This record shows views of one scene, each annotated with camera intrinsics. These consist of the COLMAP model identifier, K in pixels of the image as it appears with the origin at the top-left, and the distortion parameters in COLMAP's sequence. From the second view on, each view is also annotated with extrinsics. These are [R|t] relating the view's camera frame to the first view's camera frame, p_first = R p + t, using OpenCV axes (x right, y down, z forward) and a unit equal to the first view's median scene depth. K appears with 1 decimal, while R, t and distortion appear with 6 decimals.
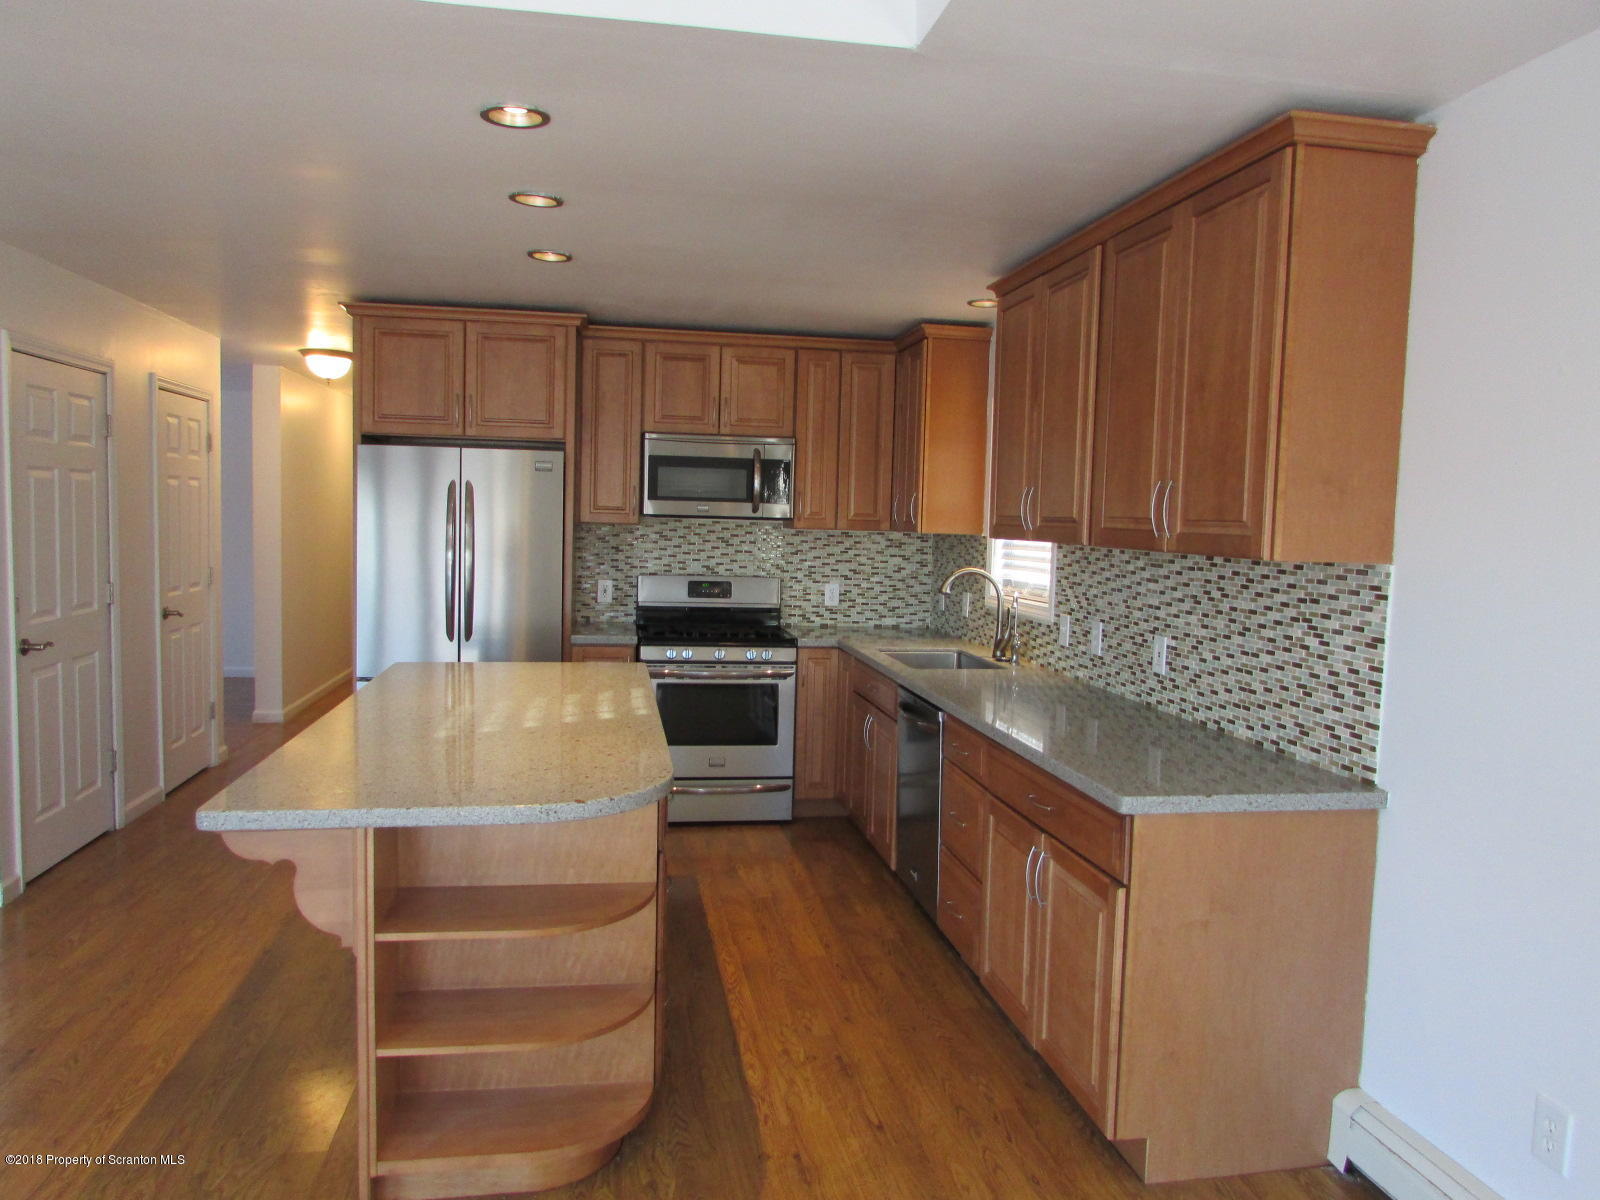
lens RADIAL K [[1153.0, 0, 793.6], [0, 1153.0, 600.0], [0, 0, 1]] dist [-0.016531, 0.004272]
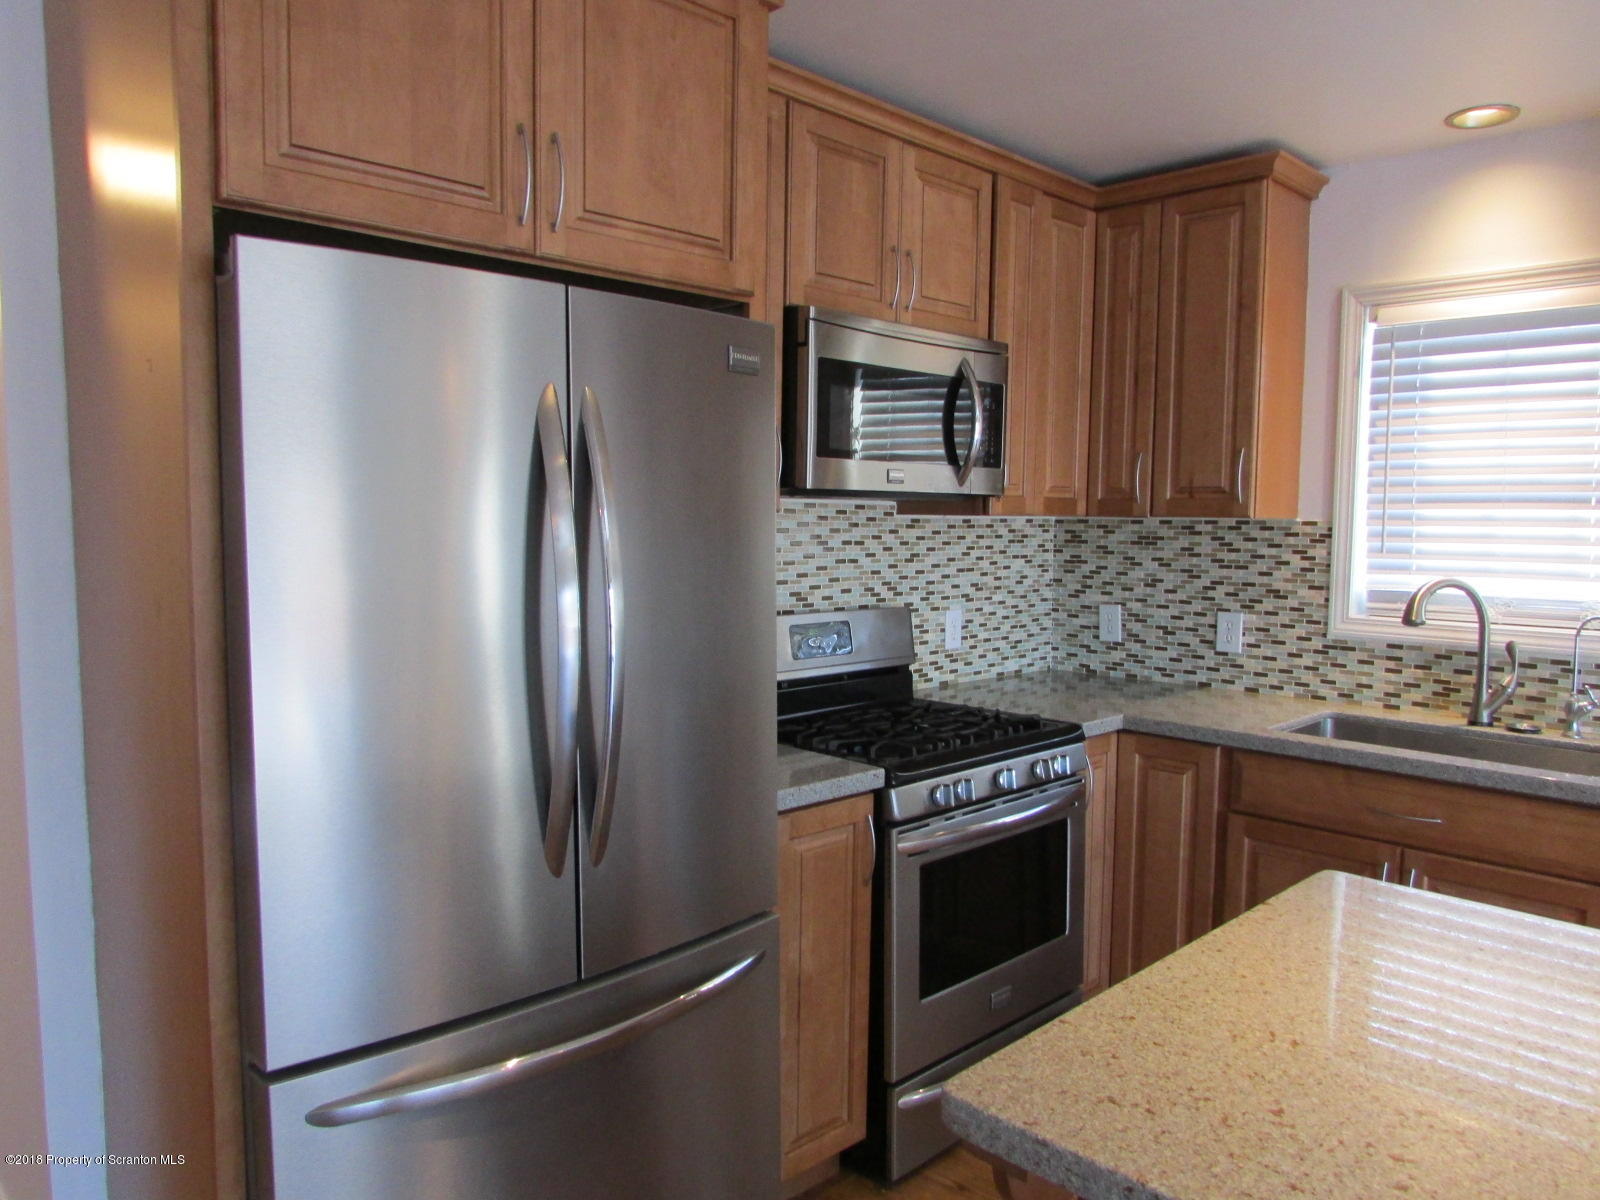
lens RADIAL K [[1147.5, 0, 800.0], [0, 1147.5, 600.0], [0, 0, 1]] dist [-0.021433, 0.004601]
pose [[0.813154, -0.063882, 0.578532, -0.399489], [0.055160, 0.997943, 0.032665, -0.046922], [-0.579429, 0.005350, 0.815005, 0.650197]]
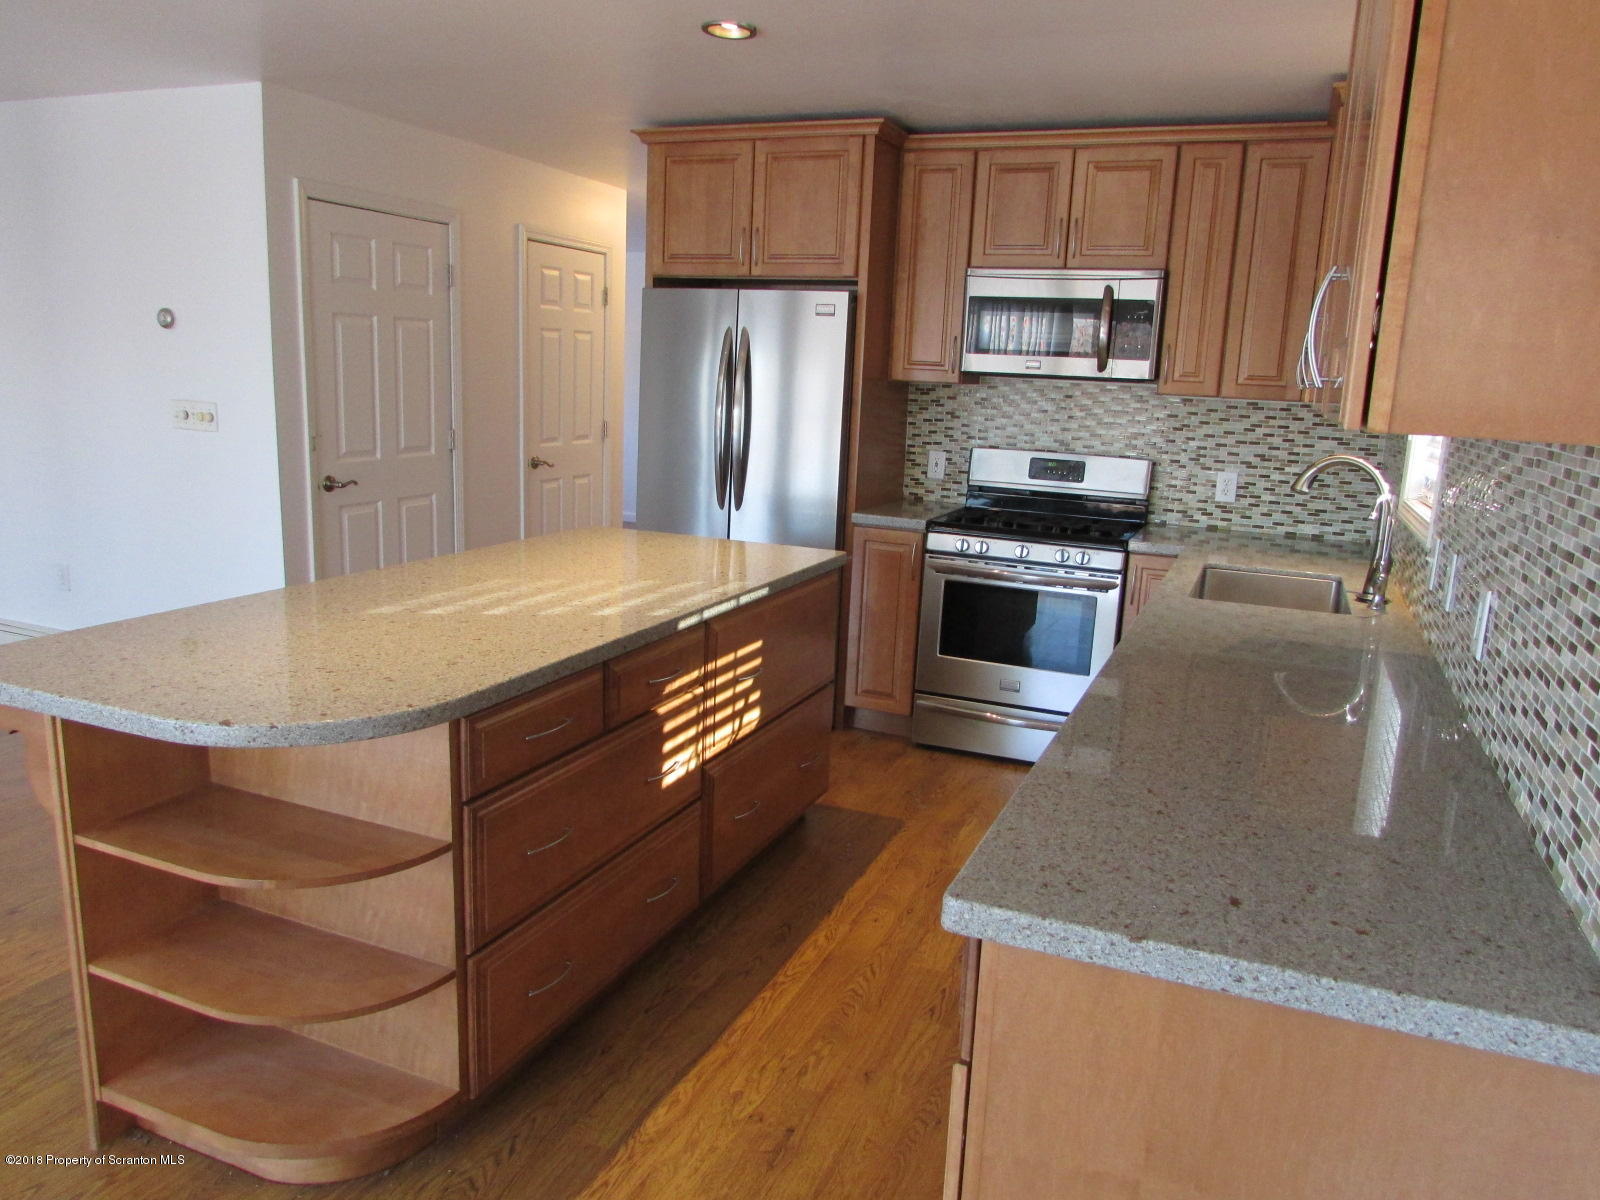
lens RADIAL K [[1147.5, 0, 800.0], [0, 1147.5, 600.0], [0, 0, 1]] dist [-0.021433, 0.004601]
pose [[0.847105, 0.114876, -0.518861, 0.214733], [-0.060165, 0.990811, 0.121139, -0.005828], [0.528009, -0.071400, 0.846232, 0.250956]]
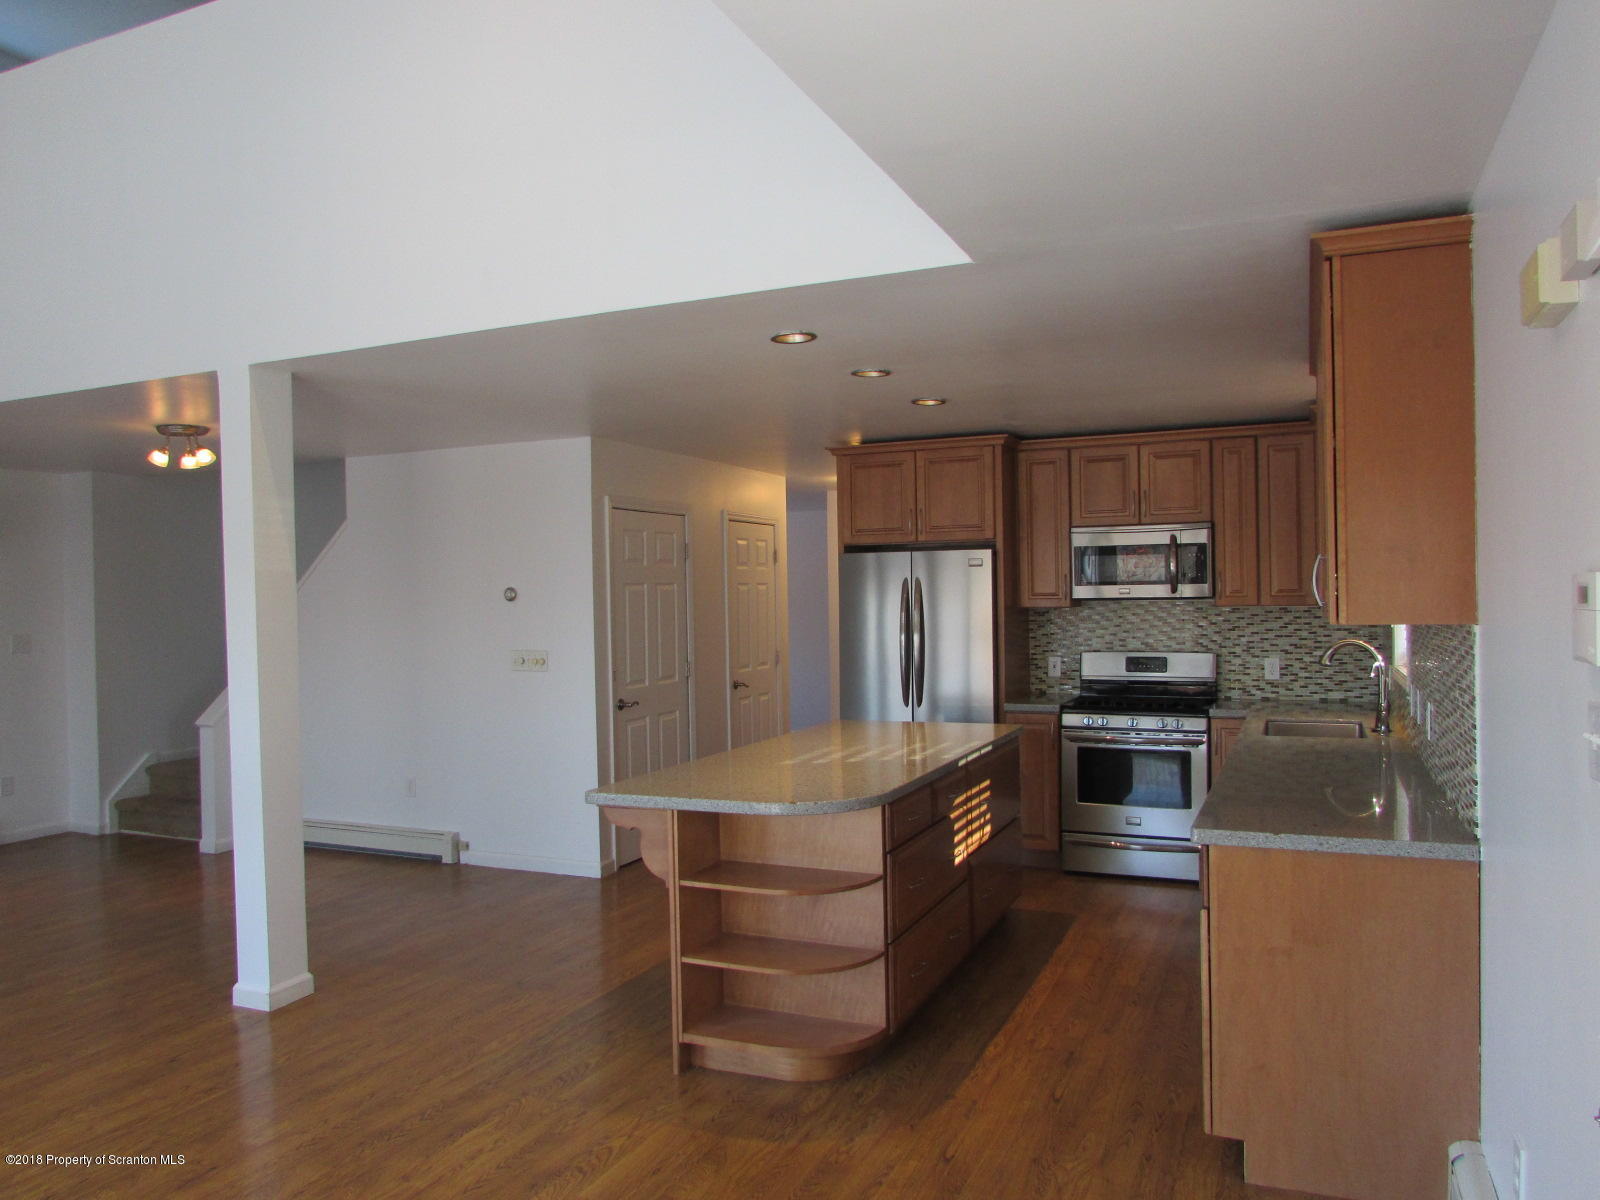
lens RADIAL K [[1147.5, 0, 800.0], [0, 1147.5, 600.0], [0, 0, 1]] dist [-0.021433, 0.004601]
pose [[0.835631, -0.038165, -0.547964, 0.271747], [-0.002322, 0.997329, -0.073003, 0.010827], [0.549286, 0.062276, 0.833311, -0.096194]]
